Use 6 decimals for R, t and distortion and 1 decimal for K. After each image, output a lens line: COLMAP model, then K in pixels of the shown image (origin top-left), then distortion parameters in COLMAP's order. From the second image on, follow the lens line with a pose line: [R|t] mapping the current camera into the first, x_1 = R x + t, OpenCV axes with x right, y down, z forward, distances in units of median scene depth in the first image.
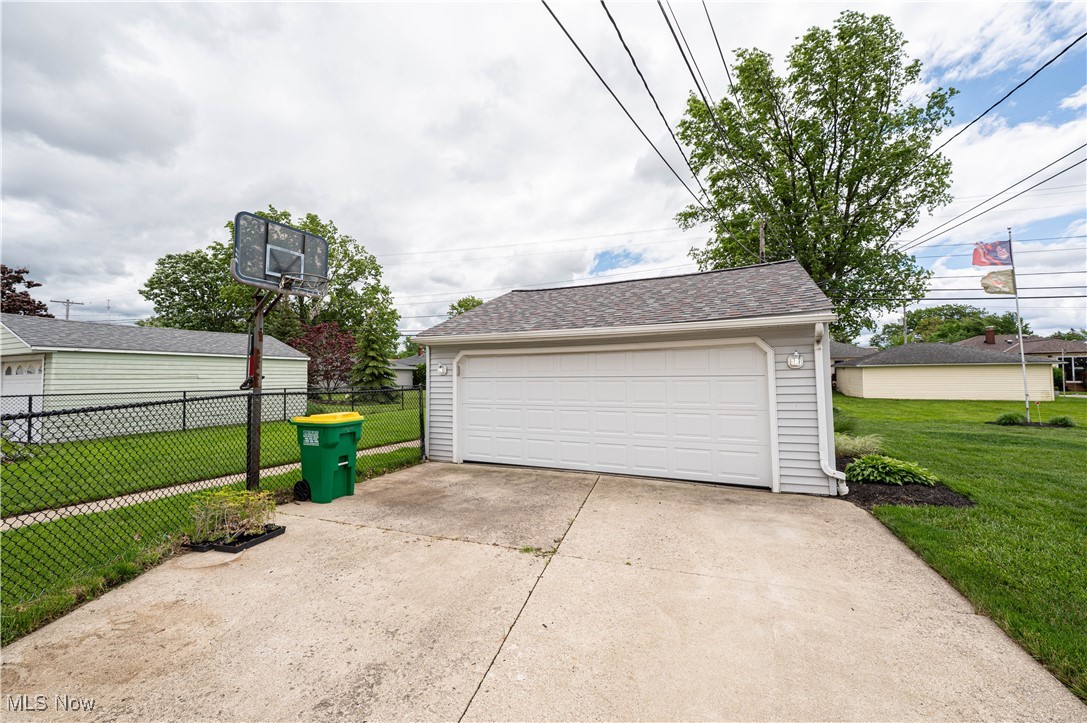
lens RADIAL K [[437.1, 0, 547.1], [0, 437.1, 361.0], [0, 0, 1]] dist [-0.002231, -0.000335]
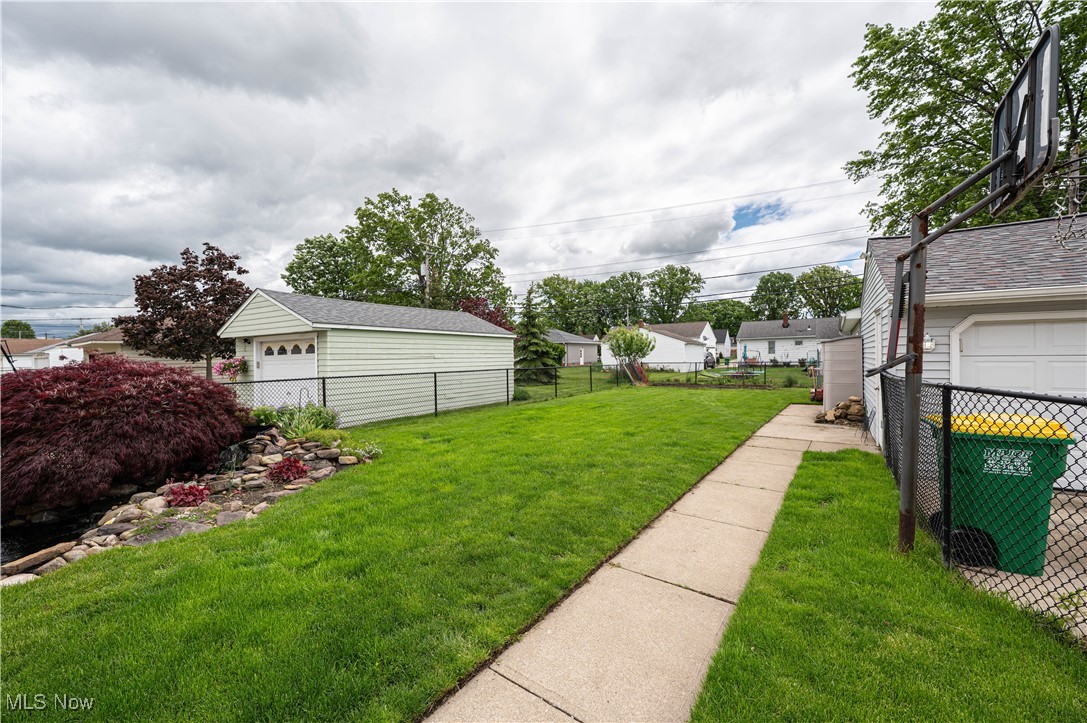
lens RADIAL K [[437.1, 0, 537.4], [0, 437.1, 363.2], [0, 0, 1]] dist [-0.002231, -0.000335]
pose [[0.986031, -0.000090, -0.166561, -0.150913], [0.008674, 0.998671, 0.050809, 0.001873], [0.166335, -0.051544, 0.984721, 0.047984]]
